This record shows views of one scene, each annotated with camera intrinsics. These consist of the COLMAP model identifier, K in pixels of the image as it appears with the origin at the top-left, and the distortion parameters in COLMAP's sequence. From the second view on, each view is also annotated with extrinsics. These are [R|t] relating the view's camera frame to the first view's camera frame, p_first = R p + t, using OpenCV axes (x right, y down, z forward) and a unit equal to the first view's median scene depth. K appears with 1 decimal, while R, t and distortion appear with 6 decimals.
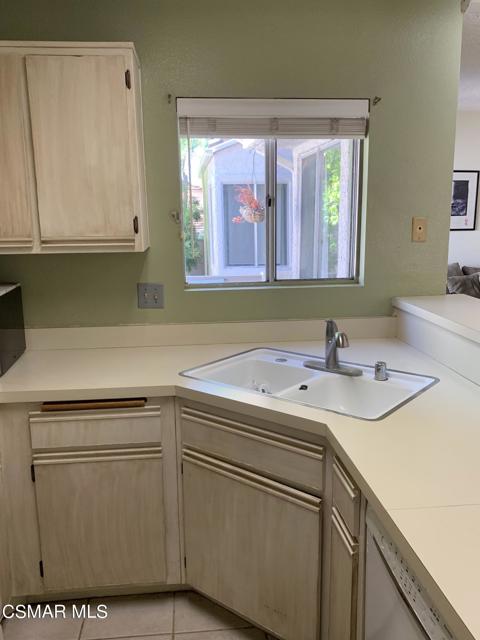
lens RADIAL K [[563.9, 0, 240.0], [0, 563.9, 320.0], [0, 0, 1]] dist [-0.000839, -0.009918]
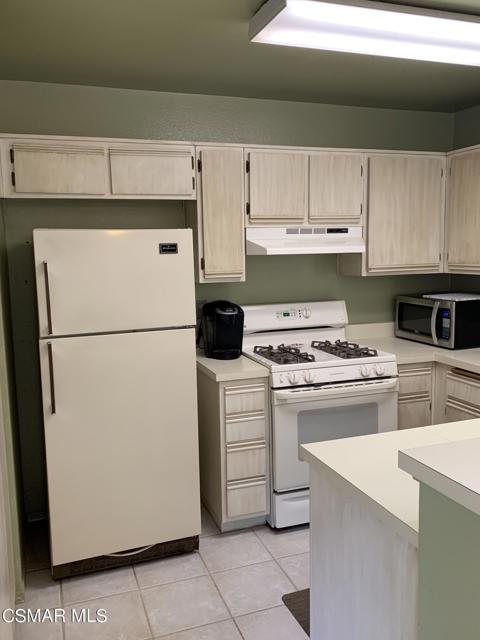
lens RADIAL K [[545.9, 0, 240.0], [0, 545.9, 320.0], [0, 0, 1]] dist [0.106664, -0.253253]
pose [[0.239157, 0.133126, -0.961811, 0.963305], [-0.163042, 0.981998, 0.095379, -0.034516], [0.957194, 0.134005, 0.256557, -0.003628]]
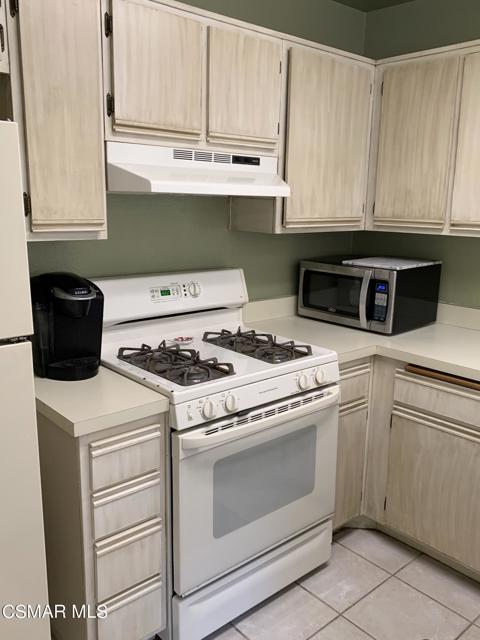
lens RADIAL K [[545.9, 0, 240.0], [0, 545.9, 320.0], [0, 0, 1]] dist [0.106664, -0.253253]
pose [[0.577088, 0.194069, -0.793289, 0.317089], [-0.174483, 0.978226, 0.112382, -0.006634], [0.797825, 0.073561, 0.598384, 0.045575]]
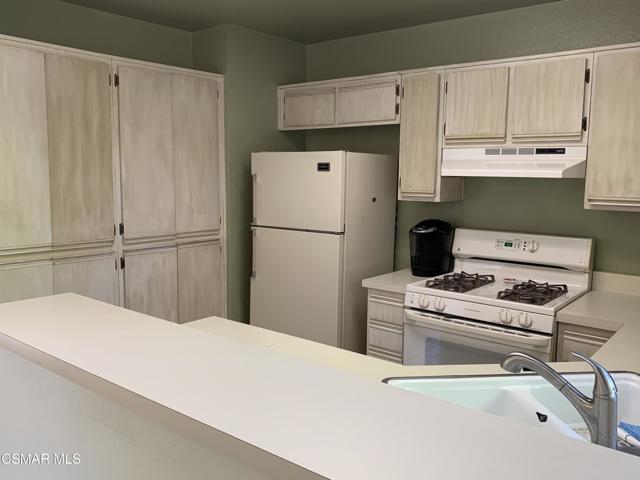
lens RADIAL K [[563.9, 0, 320.0], [0, 563.9, 240.0], [0, 0, 1]] dist [-0.000839, -0.009918]
pose [[-0.709055, 0.091273, -0.699222, 0.829185], [-0.131522, 0.957069, 0.258303, -0.257503], [0.692780, 0.275114, -0.666610, 1.230692]]
